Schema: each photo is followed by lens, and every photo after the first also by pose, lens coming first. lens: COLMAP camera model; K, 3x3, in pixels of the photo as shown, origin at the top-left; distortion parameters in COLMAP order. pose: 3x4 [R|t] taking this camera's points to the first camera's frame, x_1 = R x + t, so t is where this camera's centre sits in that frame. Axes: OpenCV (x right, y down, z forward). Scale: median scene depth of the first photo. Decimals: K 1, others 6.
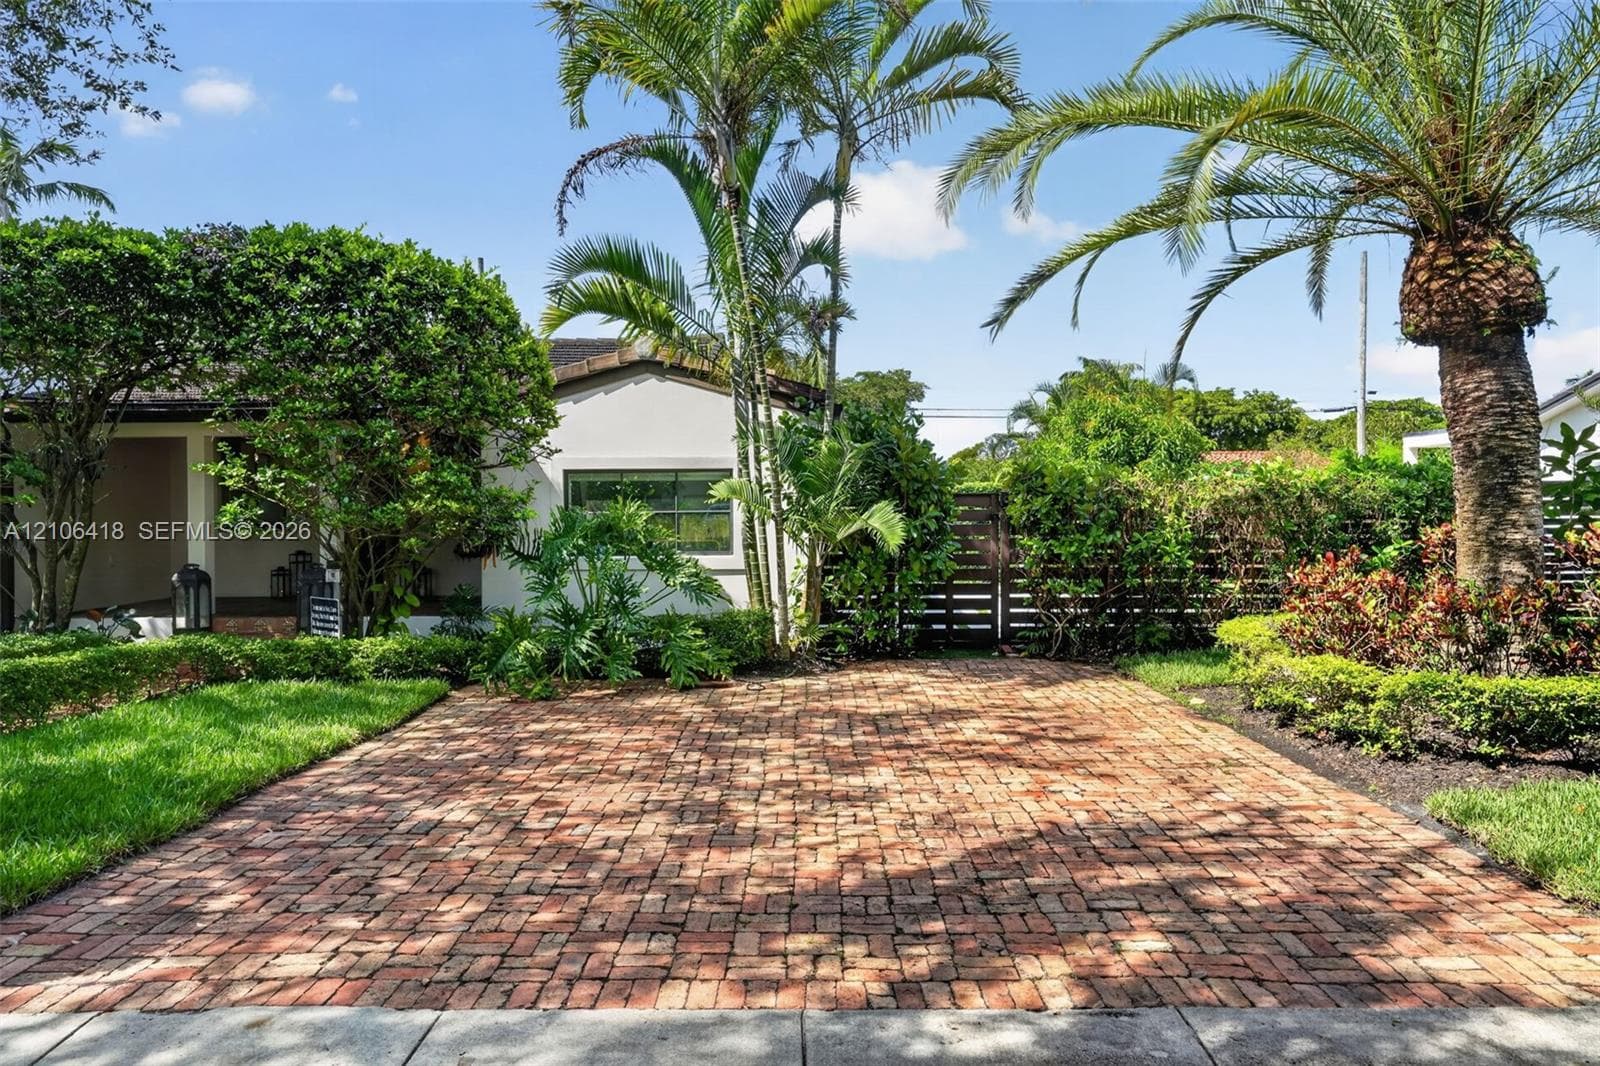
lens RADIAL K [[1074.9, 0, 796.0], [0, 1074.9, 524.1], [0, 0, 1]] dist [-0.021152, 0.040332]
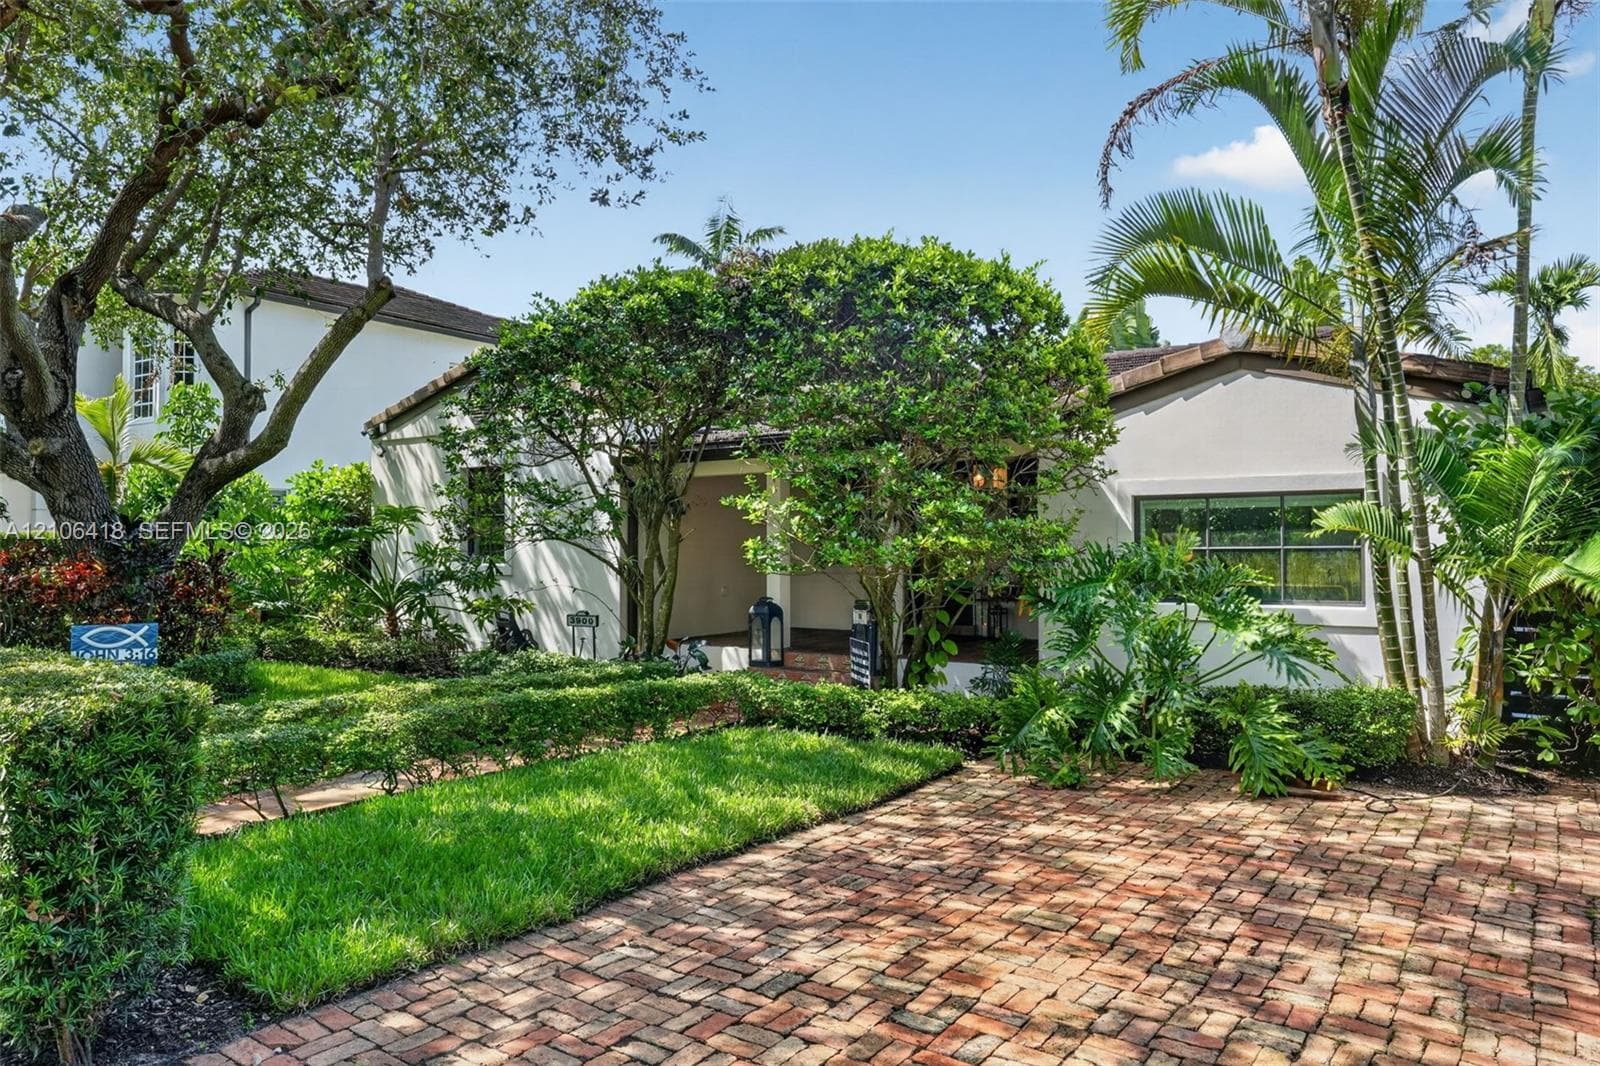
lens RADIAL K [[1074.9, 0, 796.0], [0, 1074.9, 524.1], [0, 0, 1]] dist [-0.021152, 0.040332]
pose [[0.824702, -0.008371, -0.565505, 0.044182], [-0.008432, 0.999597, -0.027094, -0.005996], [0.565504, 0.027113, 0.824300, 0.229132]]
